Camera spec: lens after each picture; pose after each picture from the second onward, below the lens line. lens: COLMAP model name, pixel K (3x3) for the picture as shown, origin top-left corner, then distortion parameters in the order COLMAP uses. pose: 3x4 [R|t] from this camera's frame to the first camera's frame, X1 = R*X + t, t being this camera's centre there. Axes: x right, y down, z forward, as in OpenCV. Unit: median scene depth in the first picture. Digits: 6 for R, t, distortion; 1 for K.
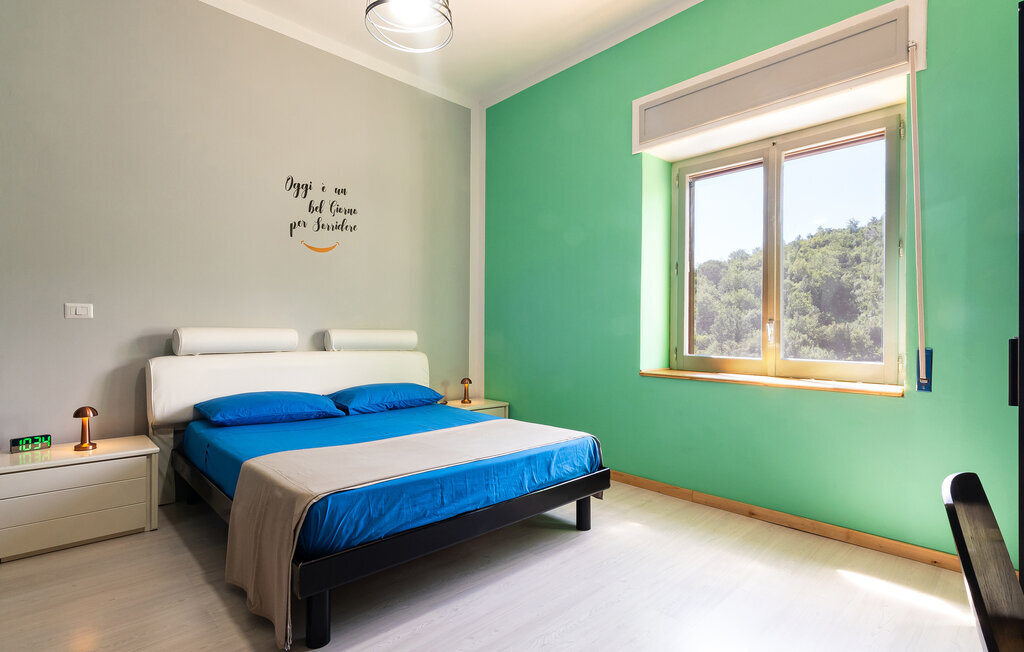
lens RADIAL K [[498.5, 0, 512.0], [0, 498.5, 326.0], [0, 0, 1]] dist [-0.003828, -0.000149]
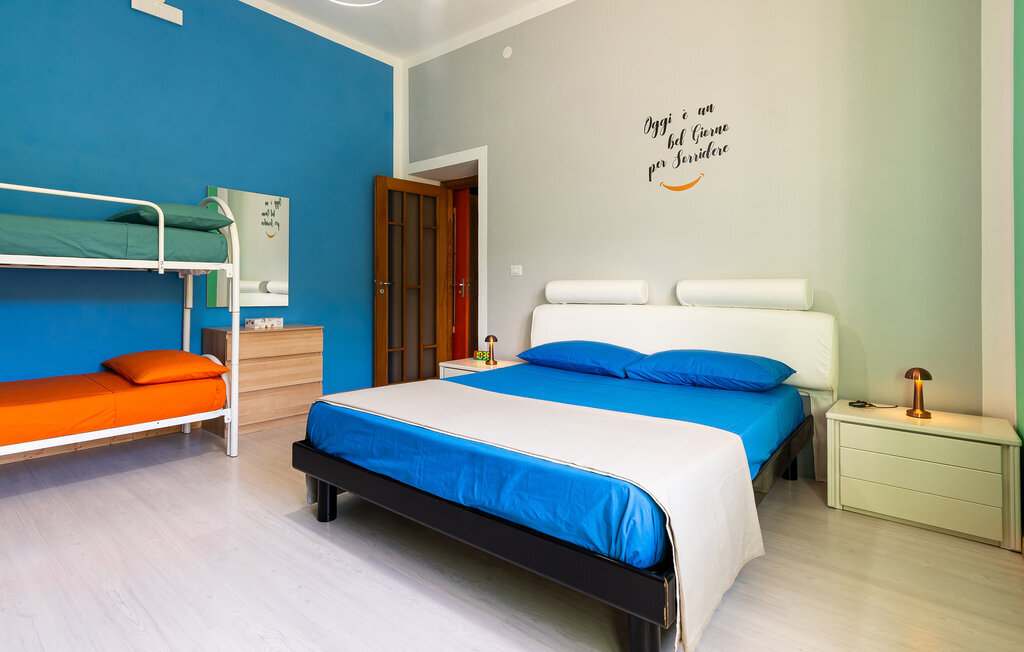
lens RADIAL K [[515.5, 0, 518.6], [0, 515.5, 284.9], [0, 0, 1]] dist [0.001273, 0.000343]
pose [[0.129519, -0.023055, -0.991309, 0.471372], [0.001997, 0.999734, -0.022990, 0.035243], [0.991575, 0.000998, 0.129531, 0.628006]]
